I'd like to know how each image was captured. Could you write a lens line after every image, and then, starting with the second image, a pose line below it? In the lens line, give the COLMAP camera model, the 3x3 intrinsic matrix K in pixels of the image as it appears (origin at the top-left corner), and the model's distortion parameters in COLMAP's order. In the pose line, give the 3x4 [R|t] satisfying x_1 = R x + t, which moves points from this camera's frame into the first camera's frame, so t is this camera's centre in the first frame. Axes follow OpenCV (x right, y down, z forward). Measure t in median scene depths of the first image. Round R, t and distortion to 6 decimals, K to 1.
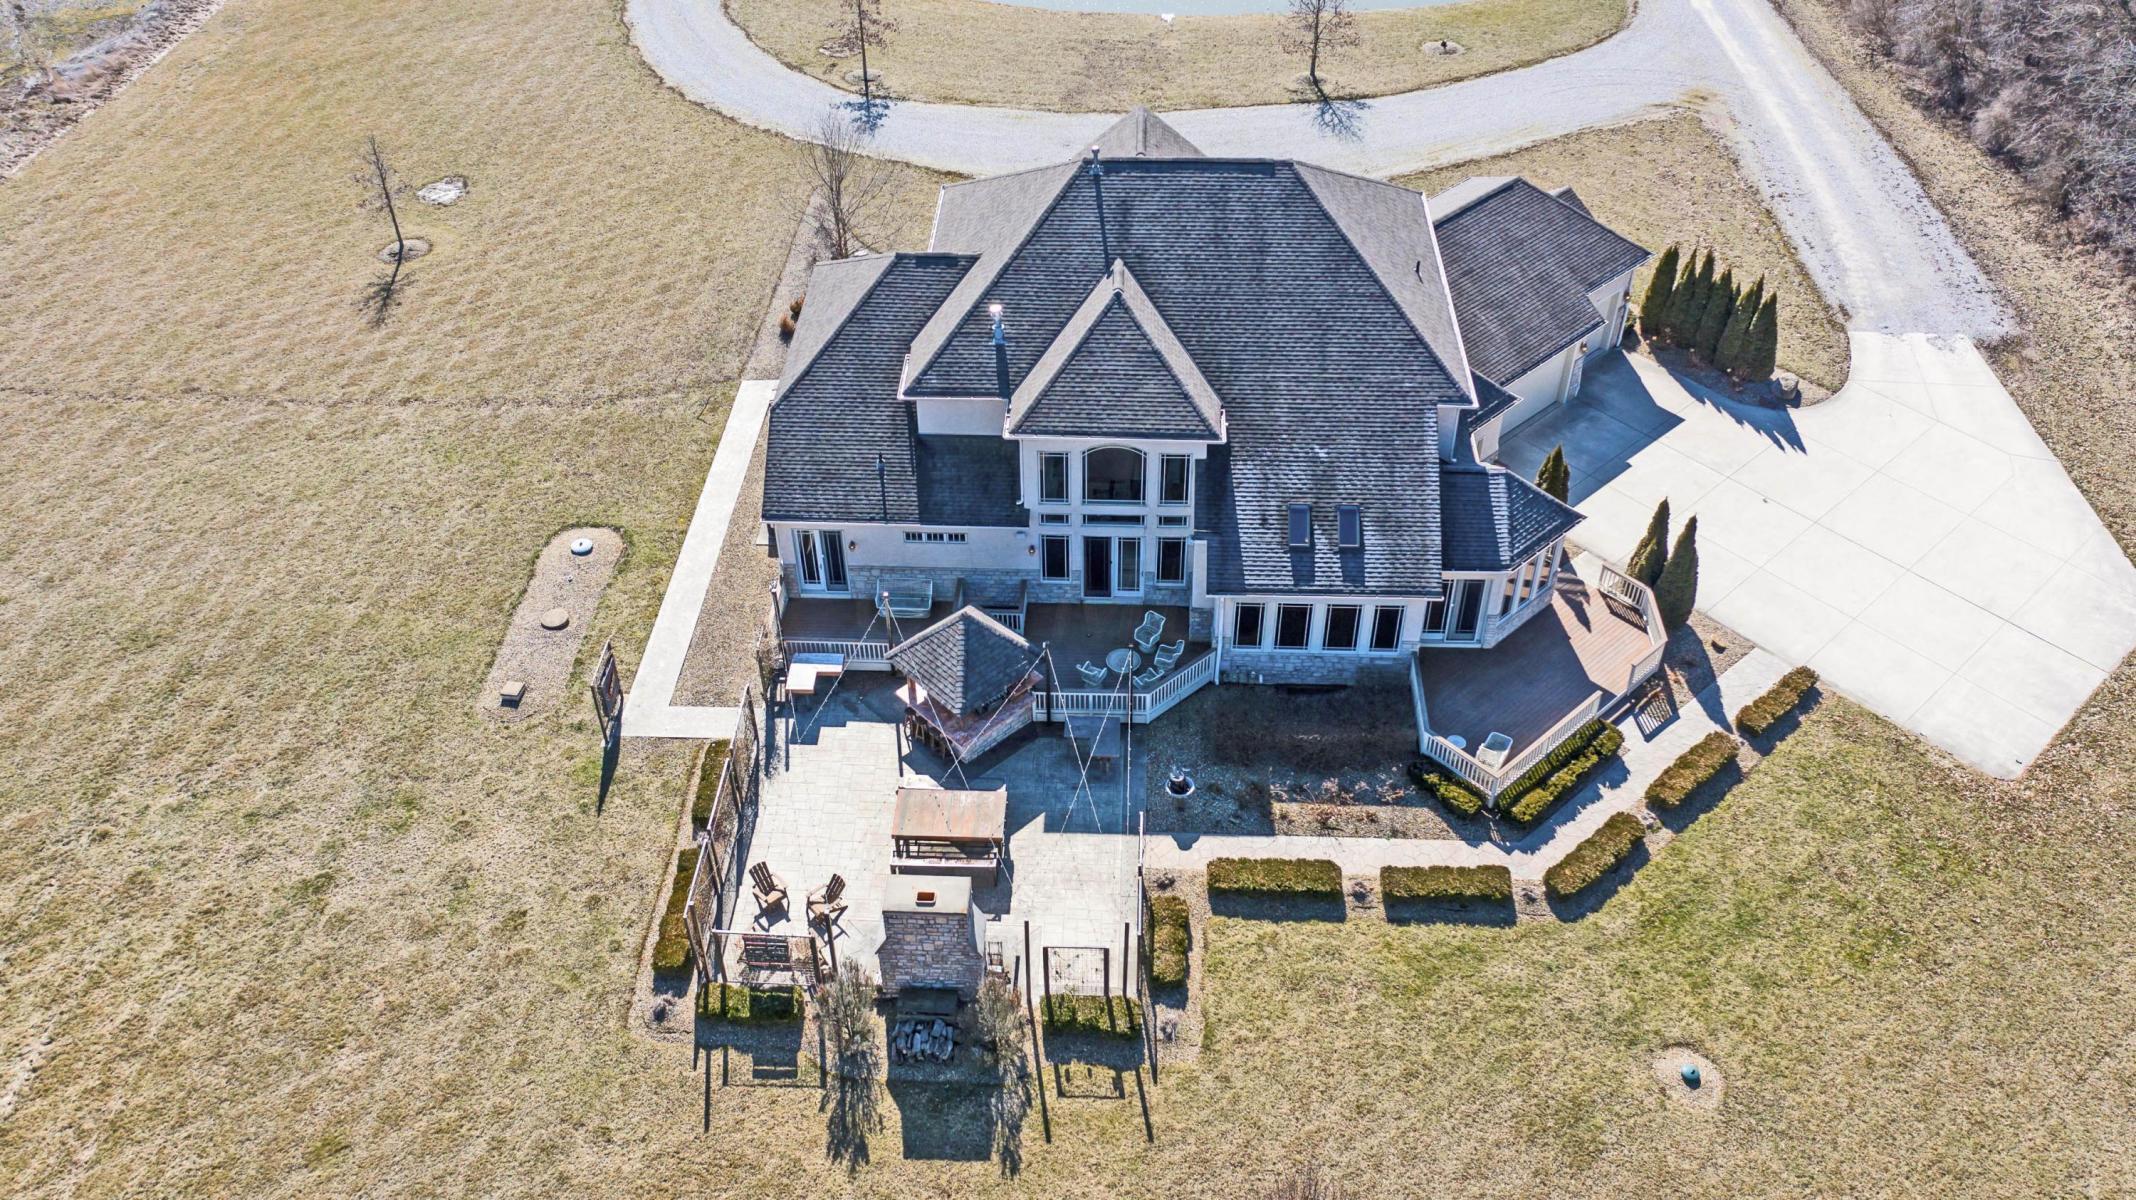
lens RADIAL K [[1790.6, 0, 1055.6], [0, 1790.6, 663.7], [0, 0, 1]] dist [-0.022174, -0.006351]
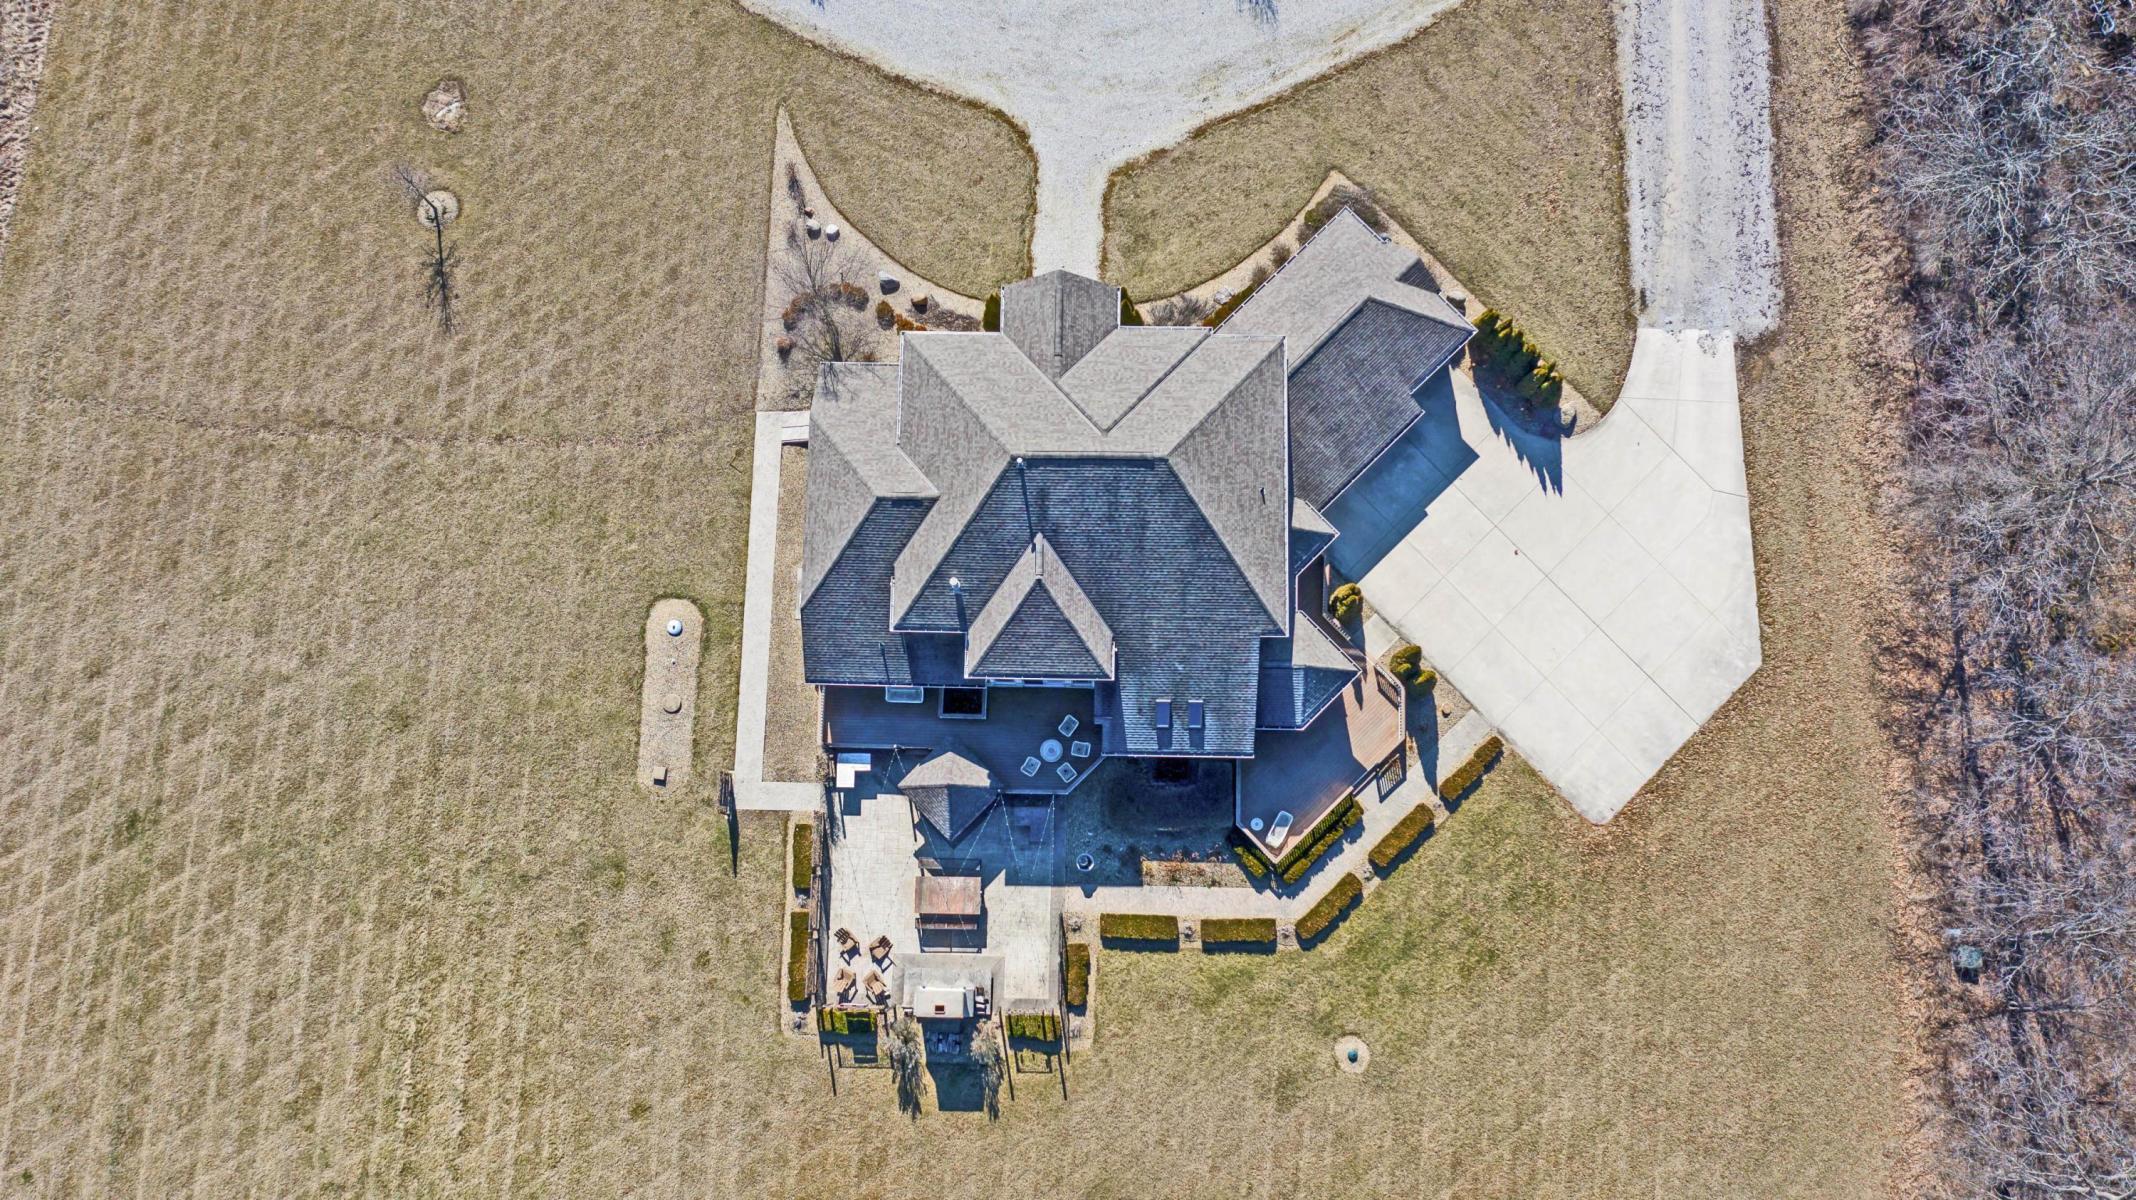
lens RADIAL K [[1733.5, 0, 1076.8], [0, 1733.5, 762.3], [0, 0, 1]] dist [-0.025230, -0.005923]
pose [[0.999664, -0.025730, -0.003096, 0.065658], [0.021075, 0.737602, 0.674906, -1.030948], [-0.015082, -0.674745, 0.737897, -0.112194]]
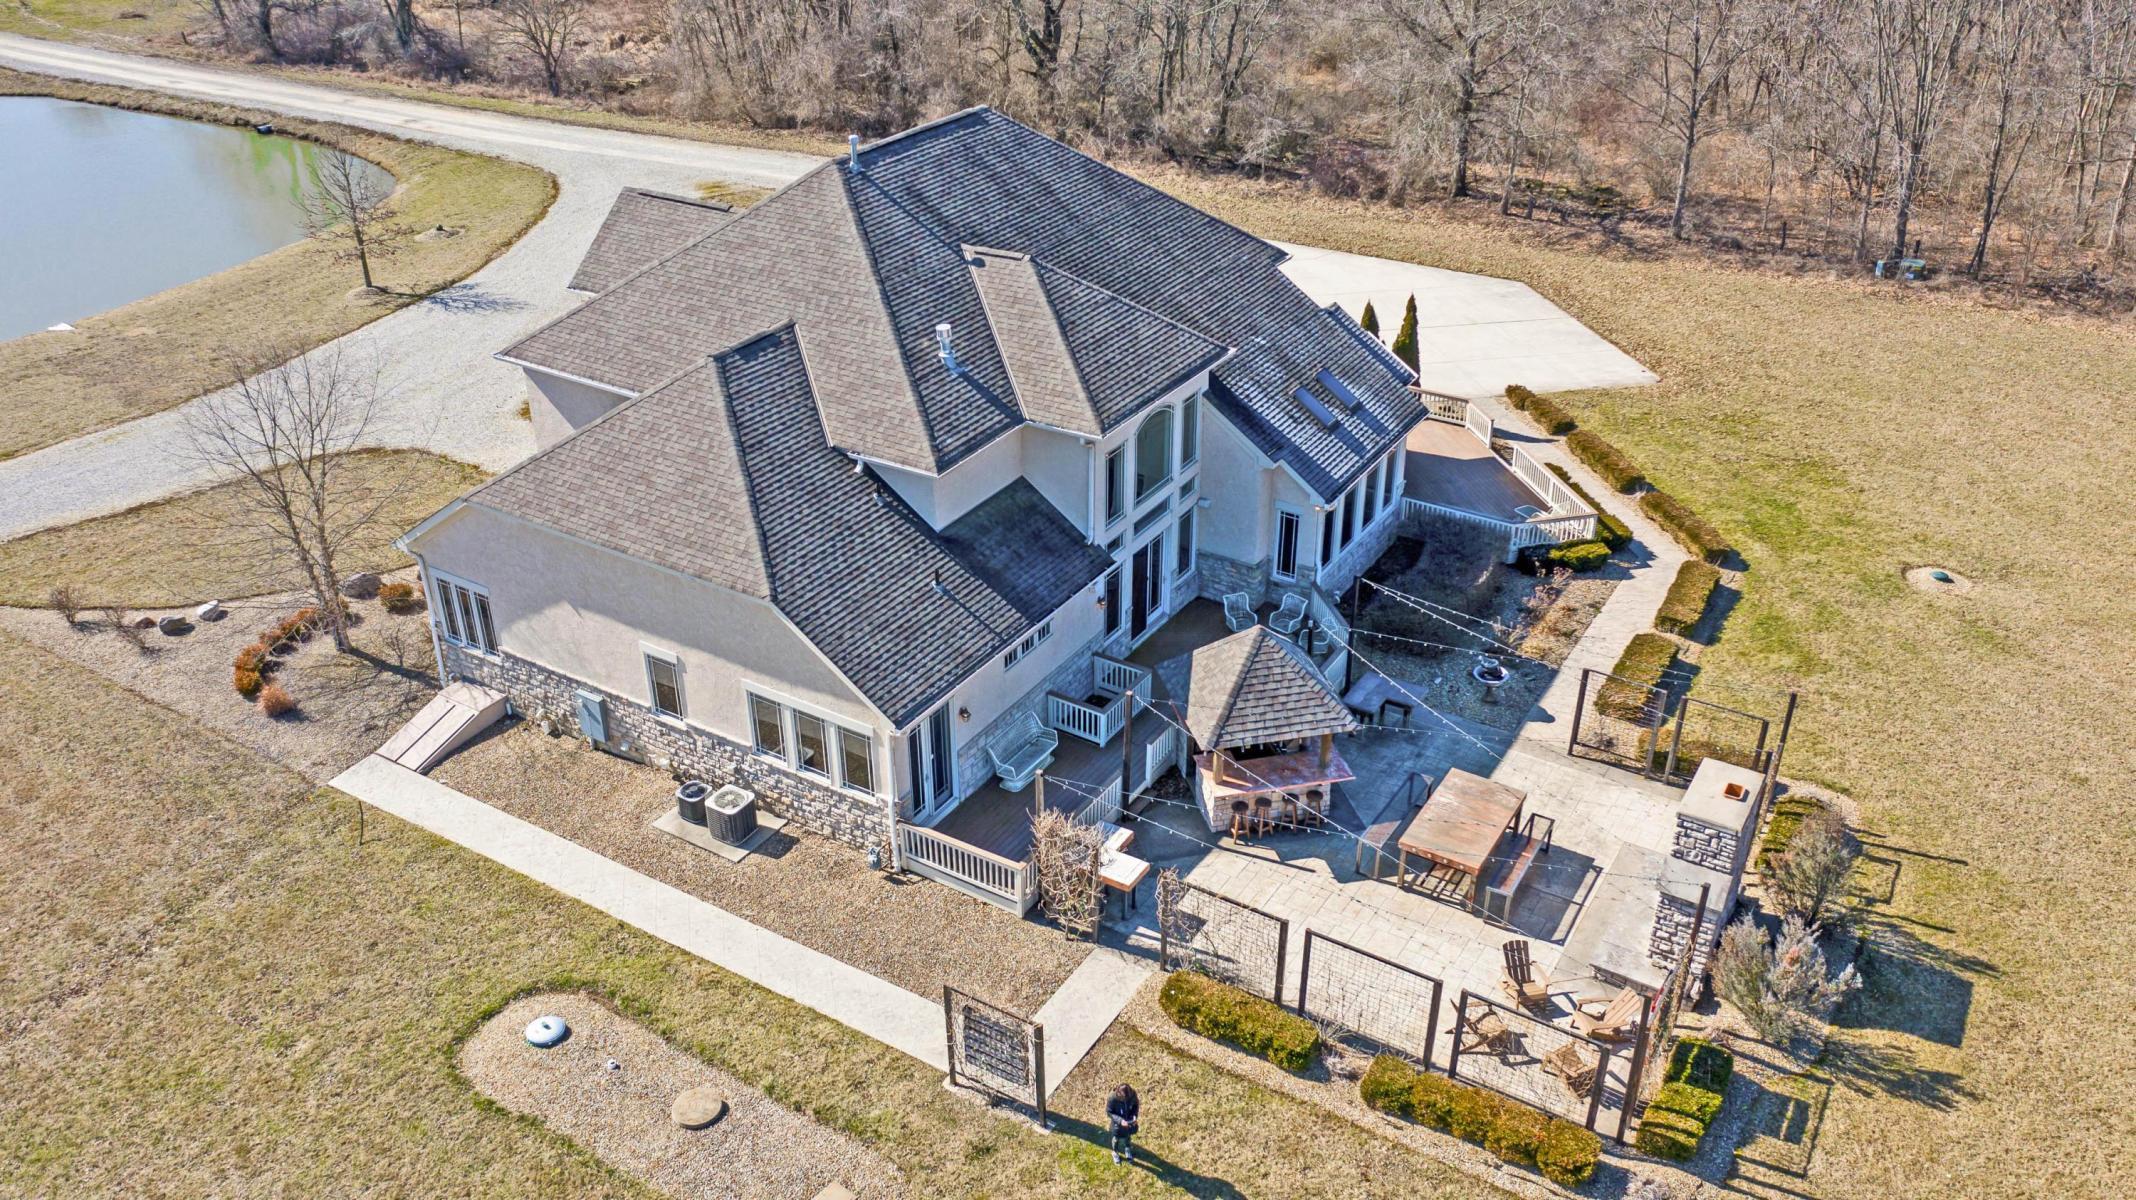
lens RADIAL K [[1719.1, 0, 1144.9], [0, 1719.1, 598.0], [0, 0, 1]] dist [-0.014127, -0.008413]
pose [[0.457920, -0.421721, 0.782598, -0.604125], [0.589639, 0.802897, 0.087645, -0.124011], [-0.665308, 0.421316, 0.616326, 0.563348]]
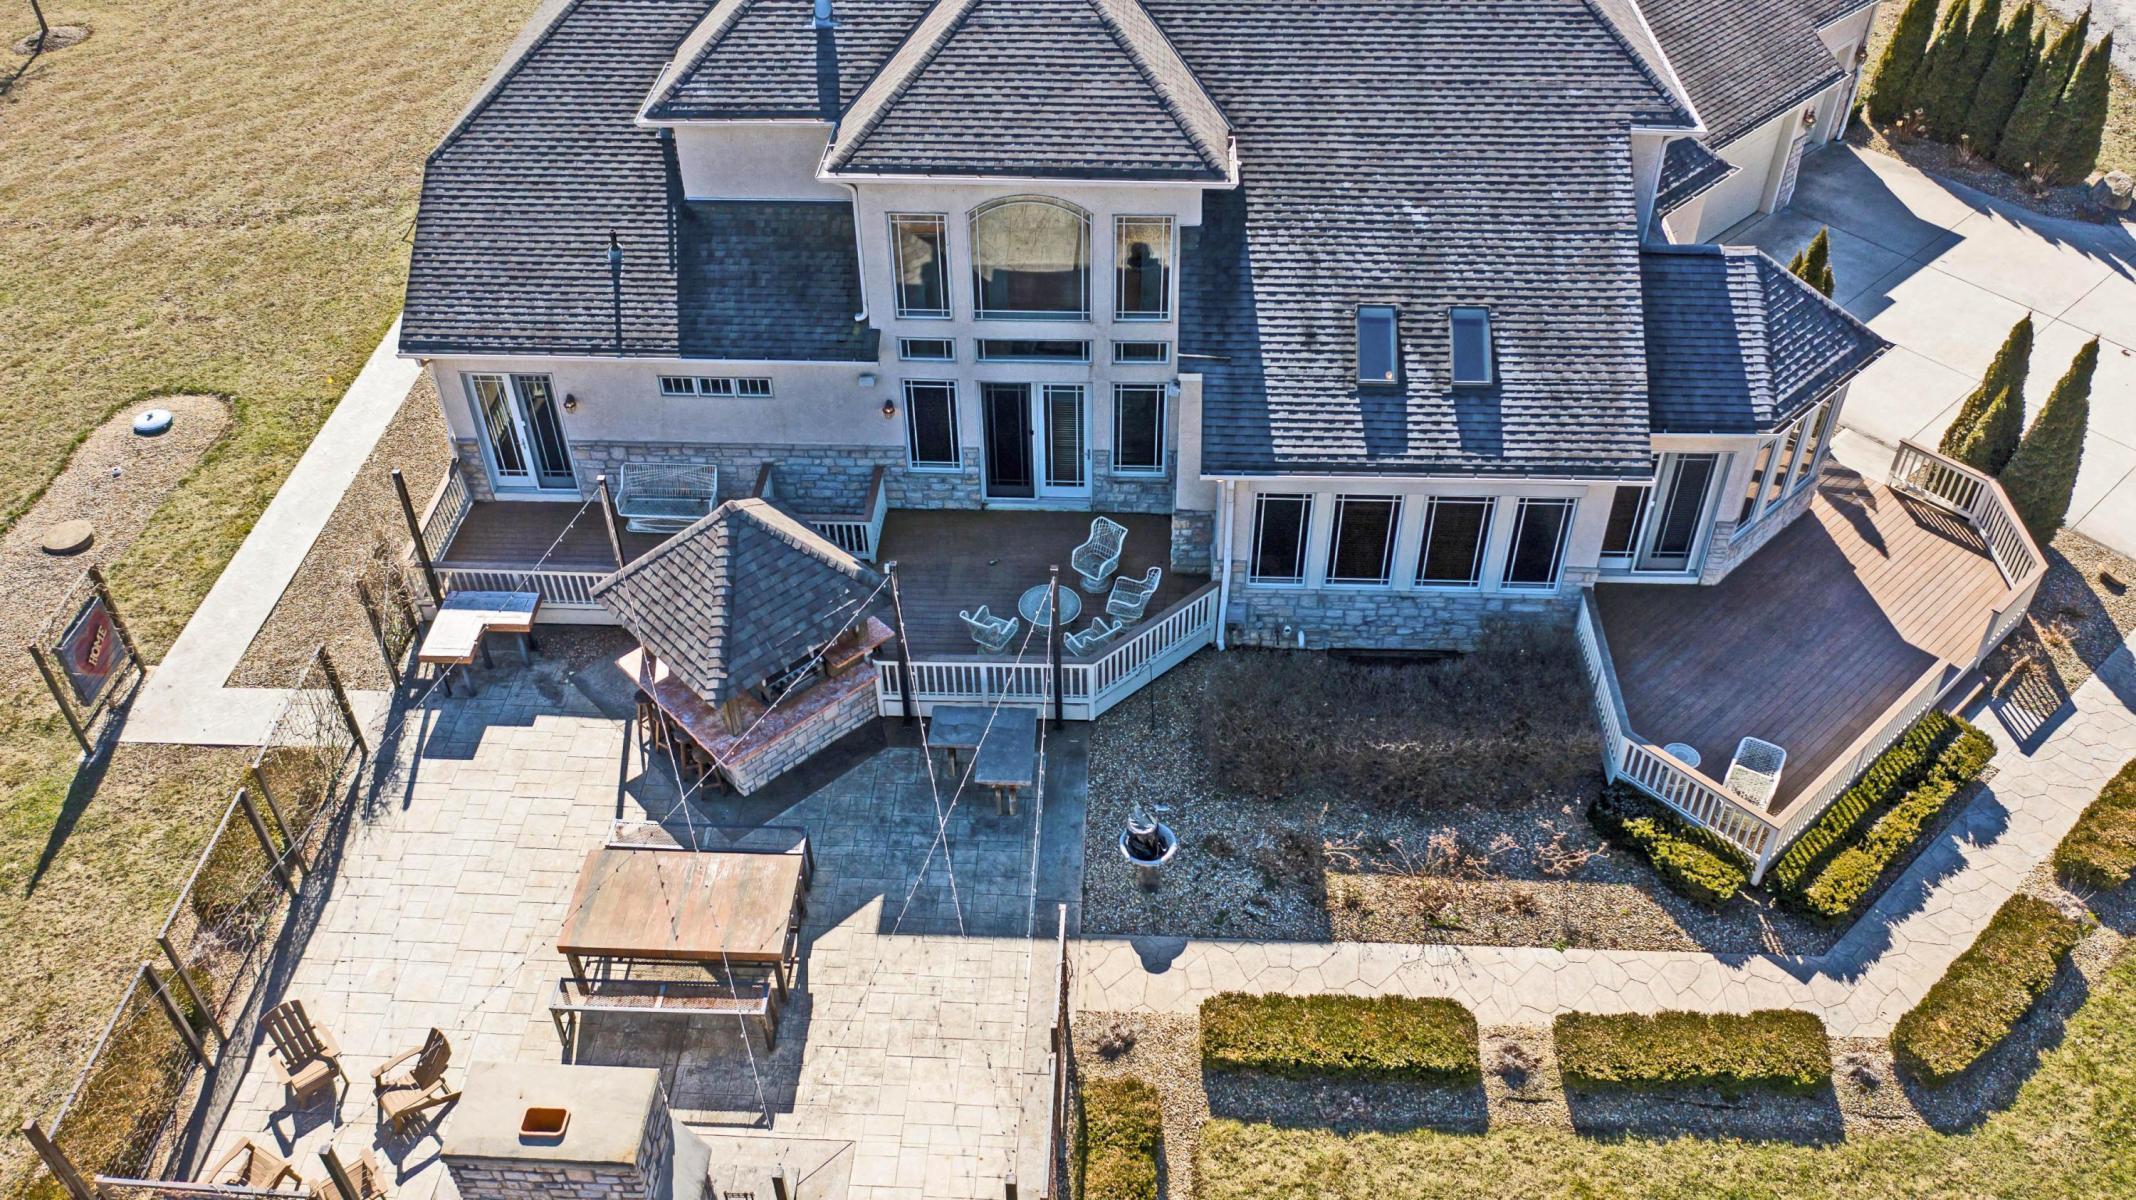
lens RADIAL K [[1736.8, 0, 1058.3], [0, 1736.8, 644.1], [0, 0, 1]] dist [-0.024874, 0.001080]
pose [[0.999990, 0.000611, -0.004458, 0.044027], [-0.000662, 0.999933, -0.011557, 0.016785], [0.004450, 0.011560, 0.999923, 0.483158]]
